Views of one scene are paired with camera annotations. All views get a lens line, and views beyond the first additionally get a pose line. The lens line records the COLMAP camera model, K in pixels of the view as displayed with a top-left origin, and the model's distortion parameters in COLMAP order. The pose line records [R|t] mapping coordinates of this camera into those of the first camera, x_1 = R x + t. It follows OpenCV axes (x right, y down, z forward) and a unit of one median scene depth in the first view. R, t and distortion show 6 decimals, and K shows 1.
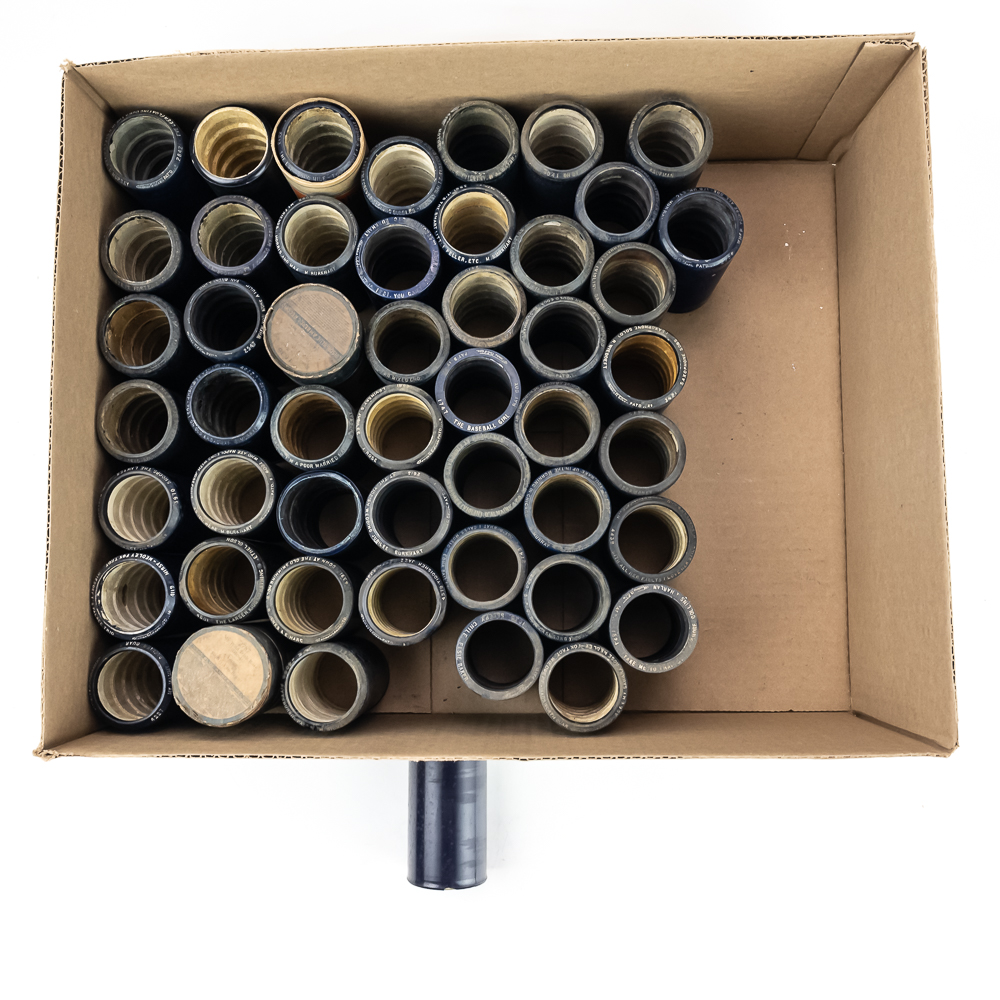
lens RADIAL K [[1054.0, 0, 500.0], [0, 1054.0, 500.0], [0, 0, 1]] dist [-0.021771, 0.031338]
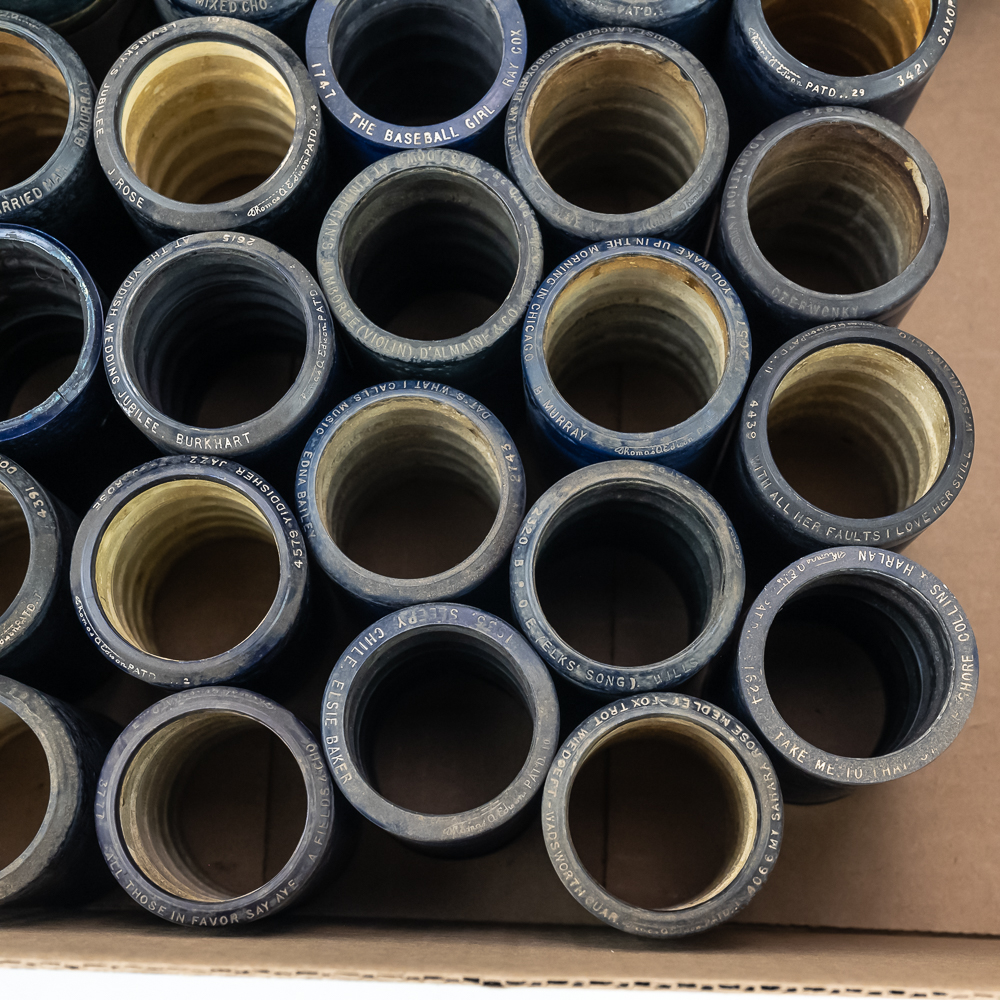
lens RADIAL K [[2016.7, 0, 499.5], [0, 2016.7, 473.4], [0, 0, 1]] dist [0.014275, 0.162473]
pose [[0.999125, 0.041317, 0.006476, 0.011669], [-0.040472, 0.994249, -0.099149, 0.126125], [-0.010535, 0.098800, 0.995052, 0.273950]]
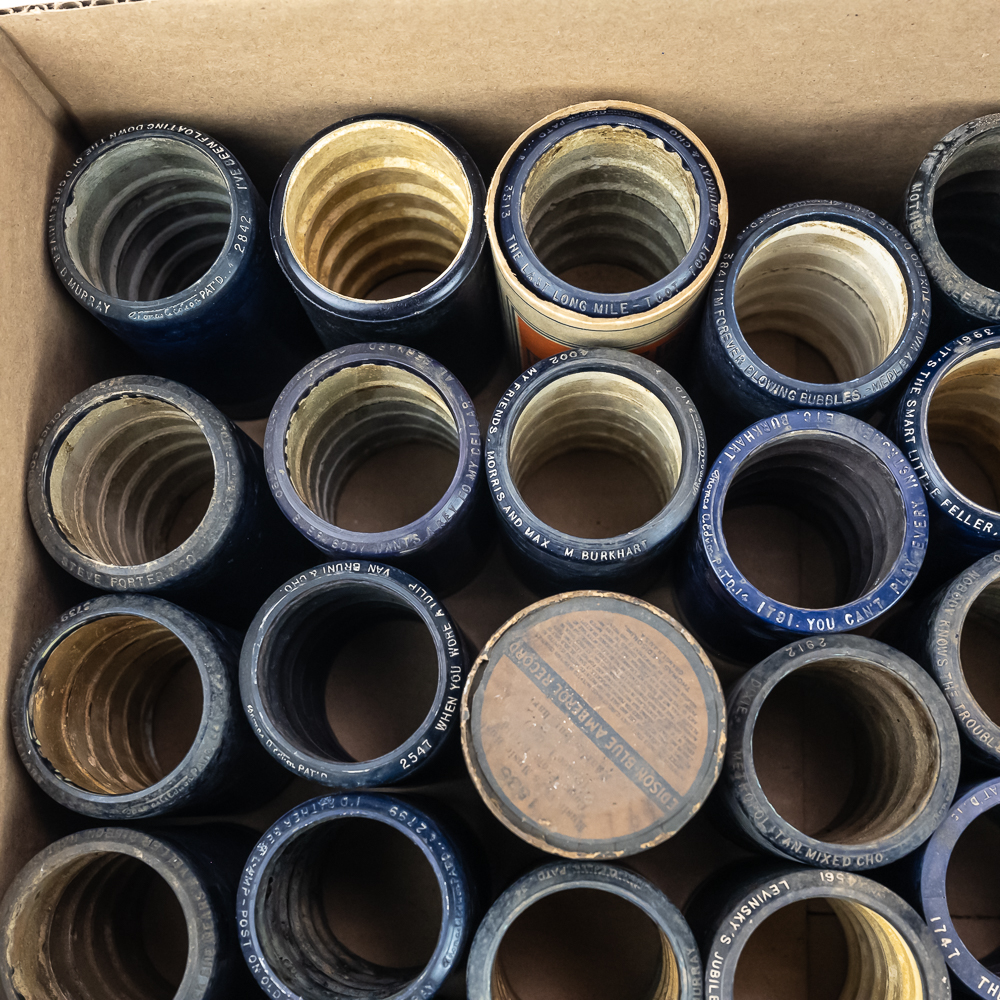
lens RADIAL K [[1653.3, 0, 501.2], [0, 1653.3, 521.8], [0, 0, 1]] dist [0.006680, 0.067051]
pose [[0.998966, 0.024212, -0.038485, -0.187449], [-0.027990, 0.994504, -0.100886, -0.168419], [0.035830, 0.101858, 0.994153, 0.414837]]
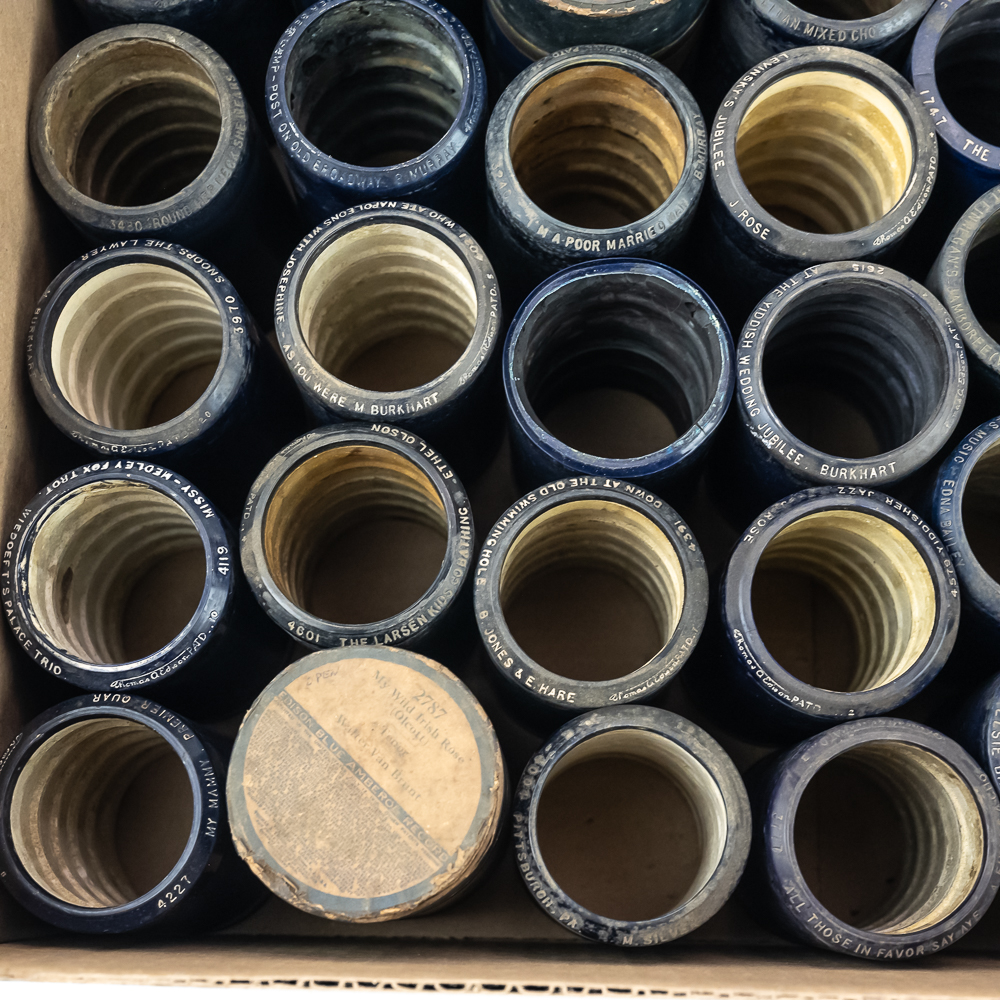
lens RADIAL K [[2013.0, 0, 500.0], [0, 2013.0, 500.0], [0, 0, 1]] dist [0.011260, 0.142198]
pose [[0.999735, 0.022912, -0.002331, -0.207544], [-0.023030, 0.994549, -0.101693, 0.133162], [-0.000012, 0.101720, 0.994813, 0.278996]]
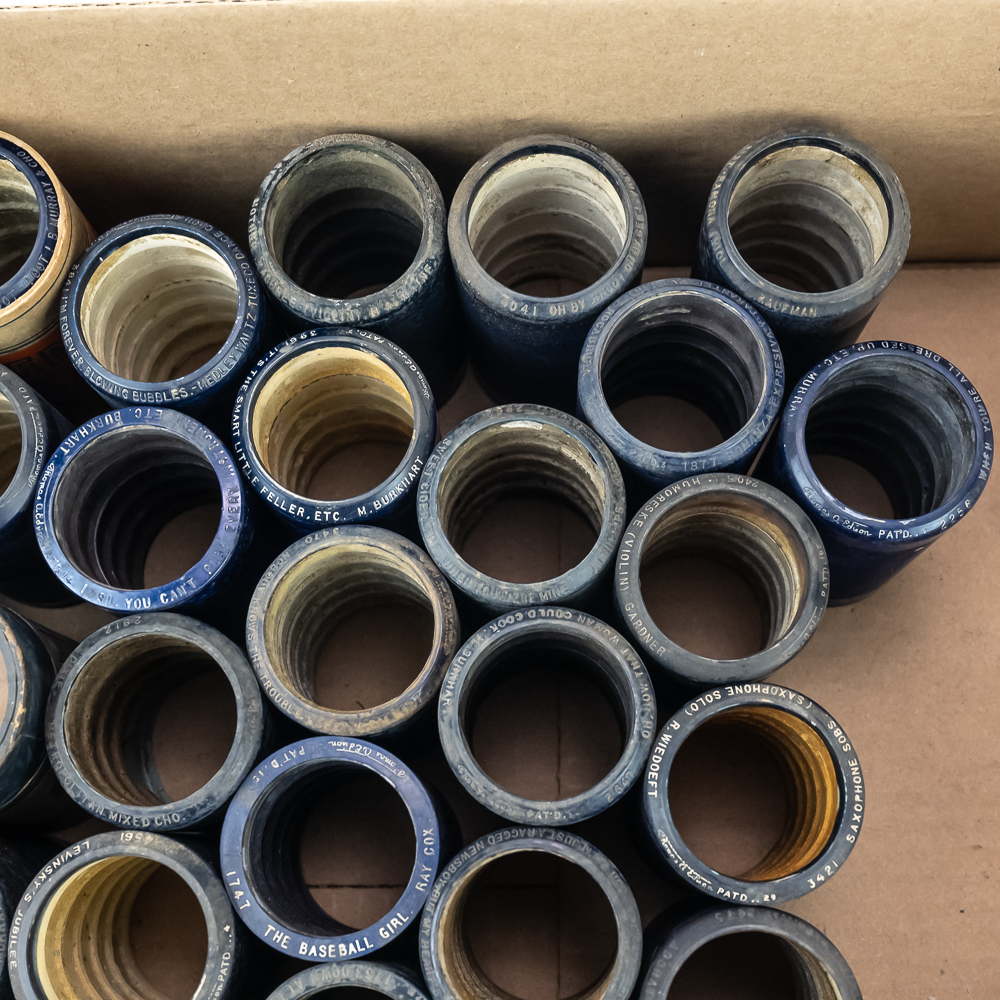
lens RADIAL K [[1657.3, 0, 500.0], [0, 1657.3, 500.0], [0, 0, 1]] dist [0.003418, 0.075499]
pose [[0.999982, 0.005382, -0.002584, 0.043542], [-0.005686, 0.990533, -0.137159, -0.147680], [0.001821, 0.137171, 0.990546, 0.371710]]
